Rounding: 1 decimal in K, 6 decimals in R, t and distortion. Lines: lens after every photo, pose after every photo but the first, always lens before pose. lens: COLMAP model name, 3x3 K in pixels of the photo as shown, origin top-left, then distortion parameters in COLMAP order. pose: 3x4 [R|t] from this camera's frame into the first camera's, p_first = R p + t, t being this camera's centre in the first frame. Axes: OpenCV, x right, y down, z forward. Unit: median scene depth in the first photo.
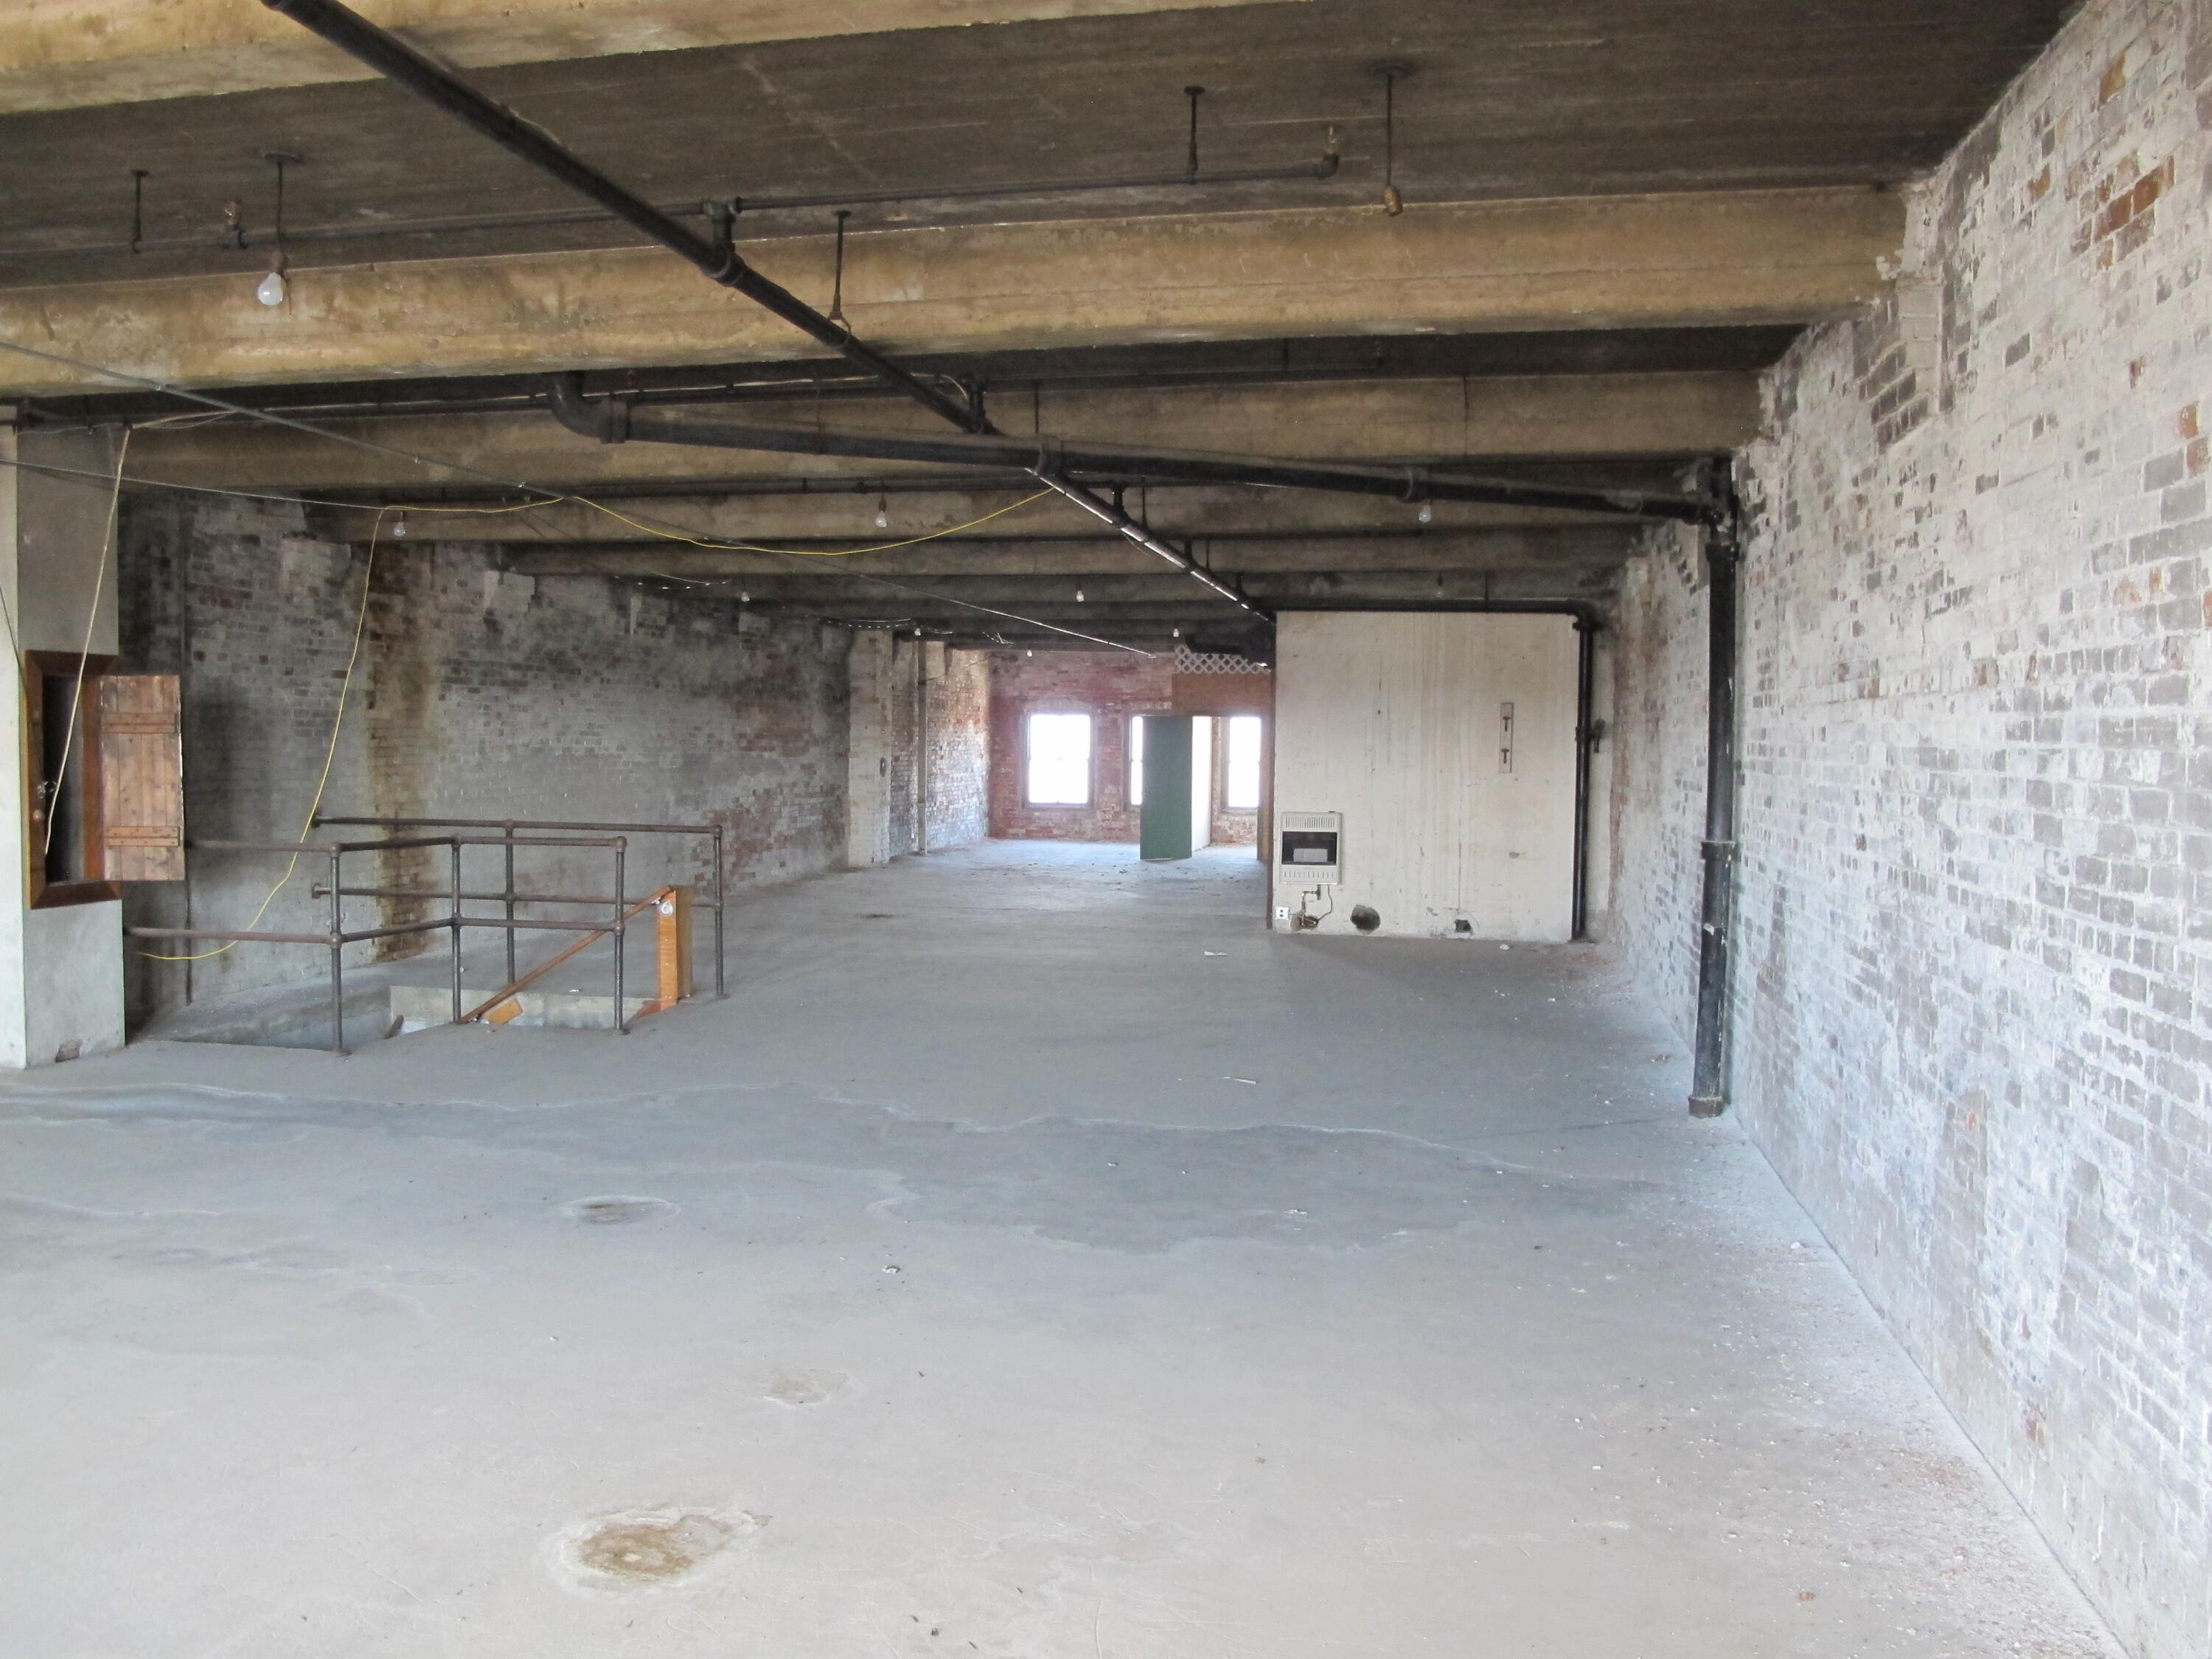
lens RADIAL K [[1814.1, 0, 1106.0], [0, 1814.1, 829.5], [0, 0, 1]] dist [-0.134771, 0.008370]
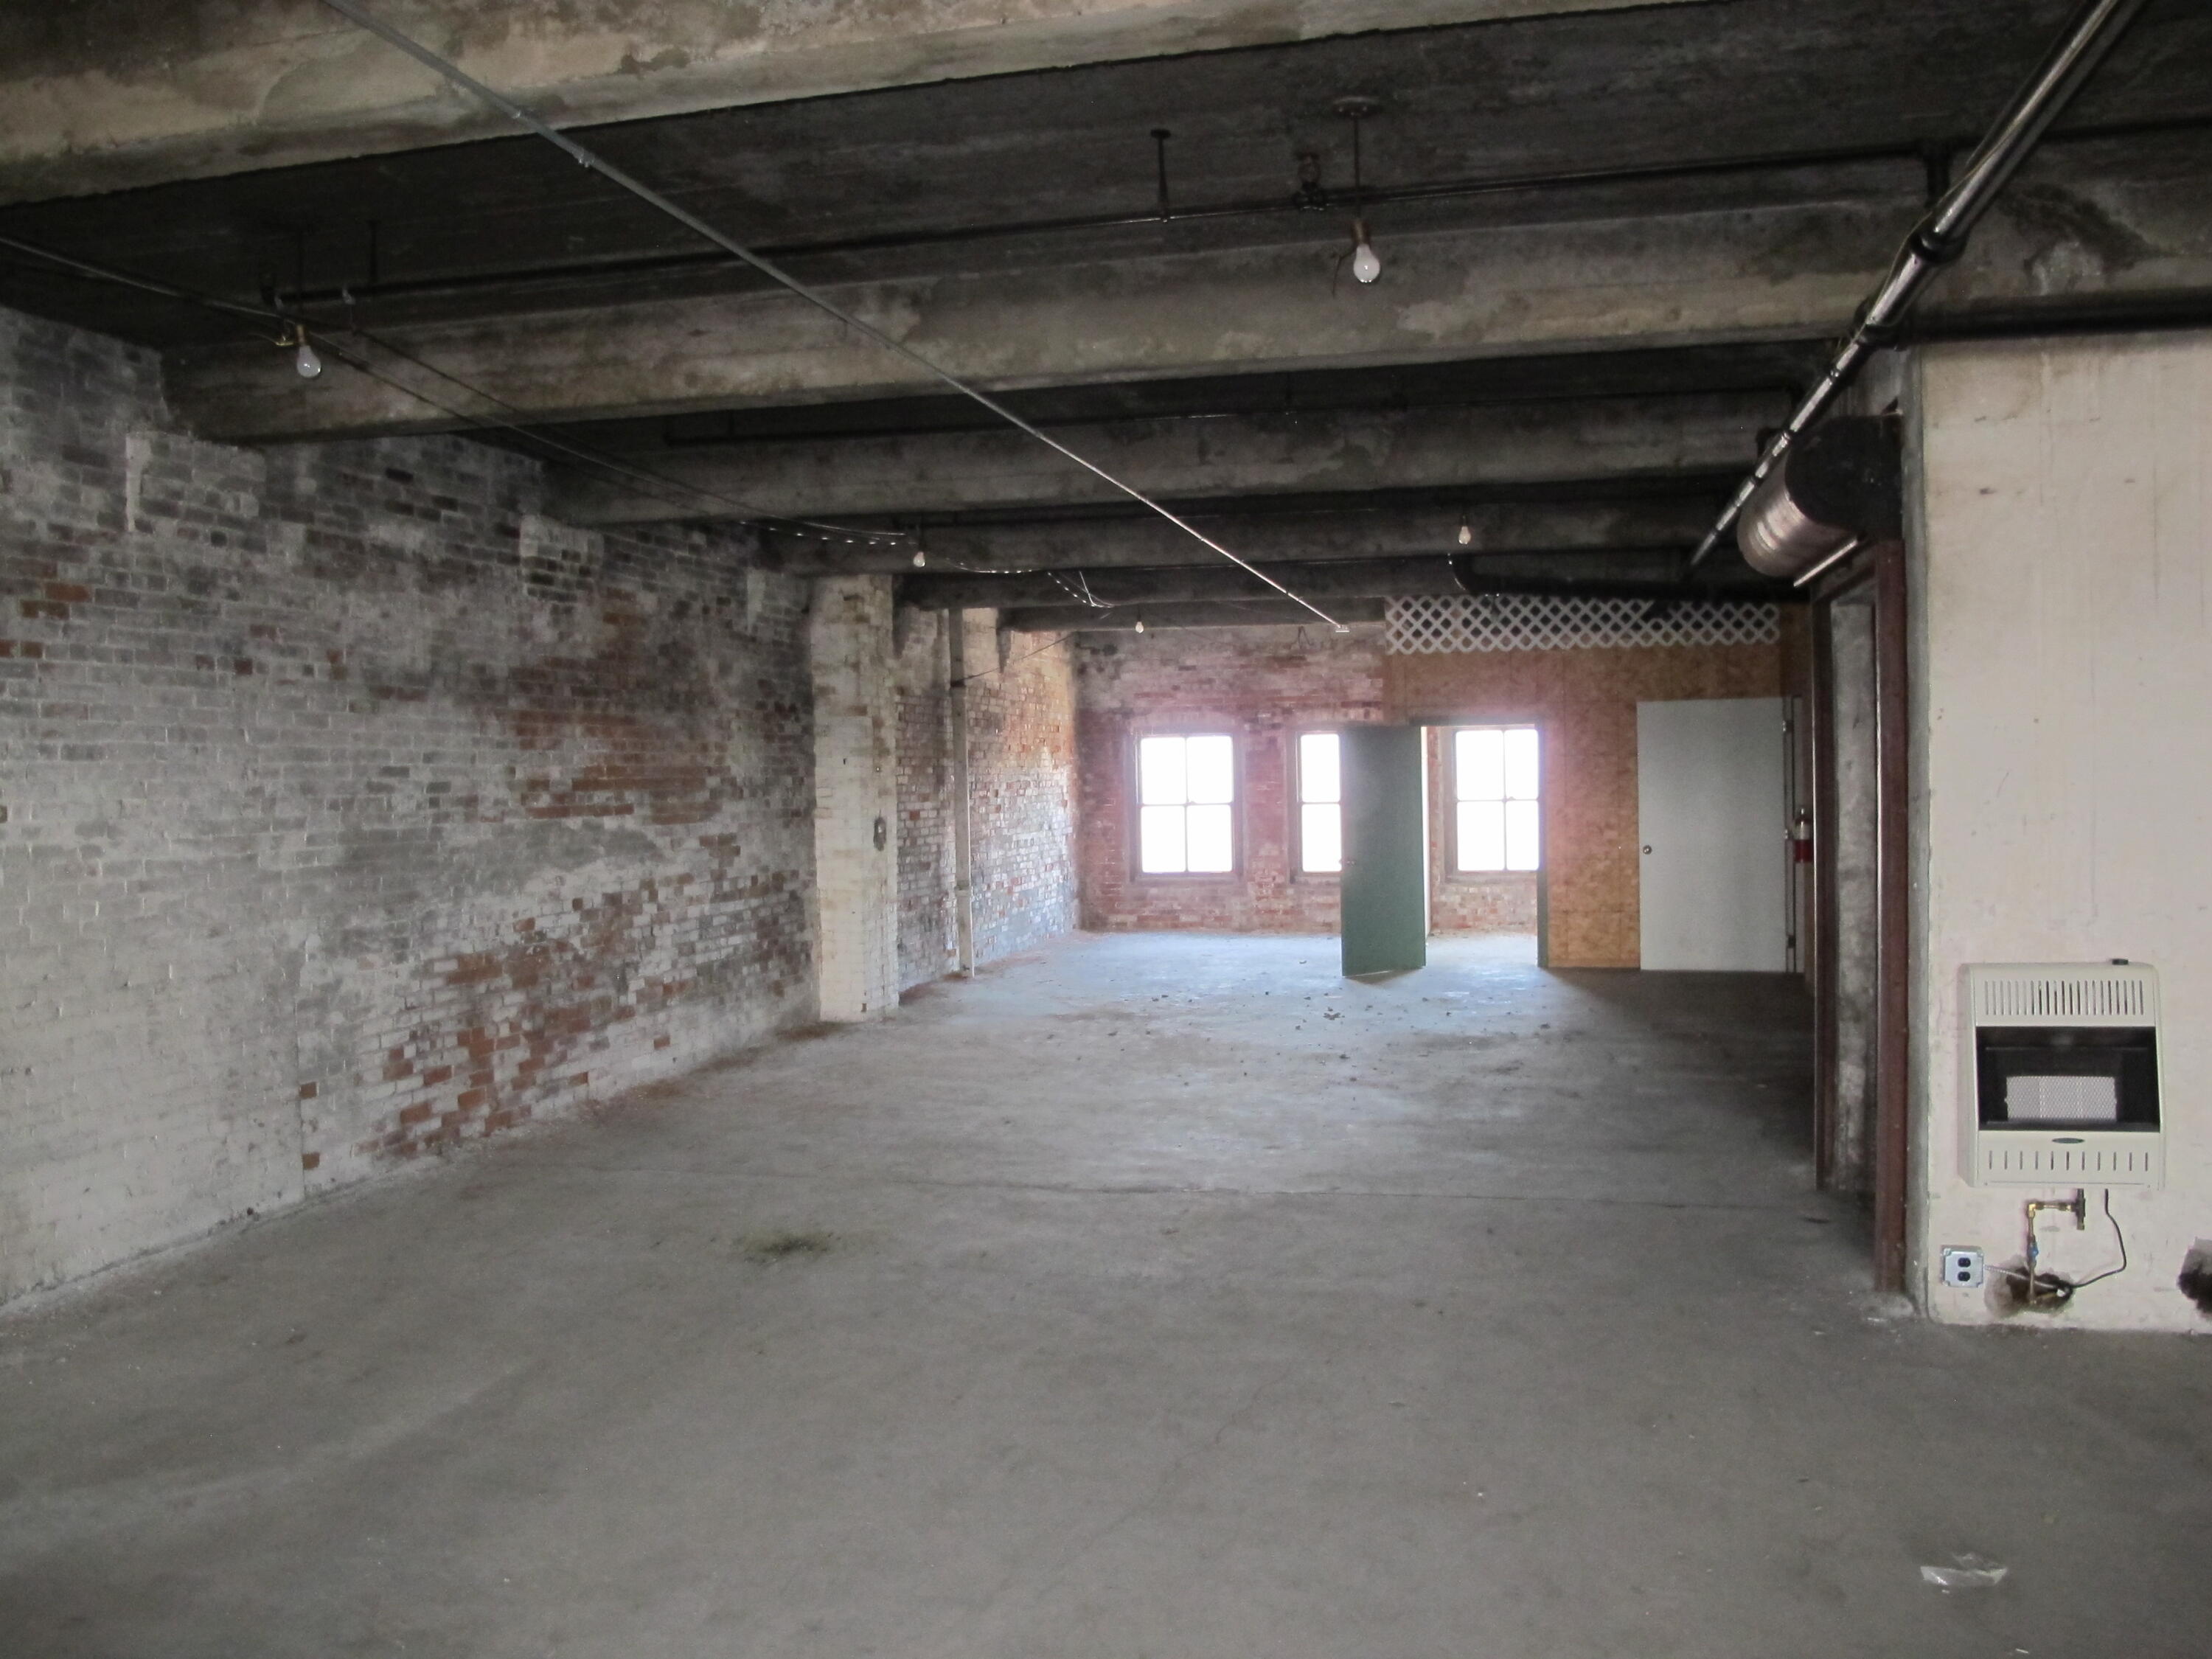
lens RADIAL K [[1814.1, 0, 1106.0], [0, 1814.1, 829.5], [0, 0, 1]] dist [-0.134771, 0.008370]
pose [[0.998236, -0.031175, -0.050532, -0.029063], [0.030151, 0.999327, -0.020889, -0.022982], [0.051149, 0.019328, 0.998504, 0.475273]]
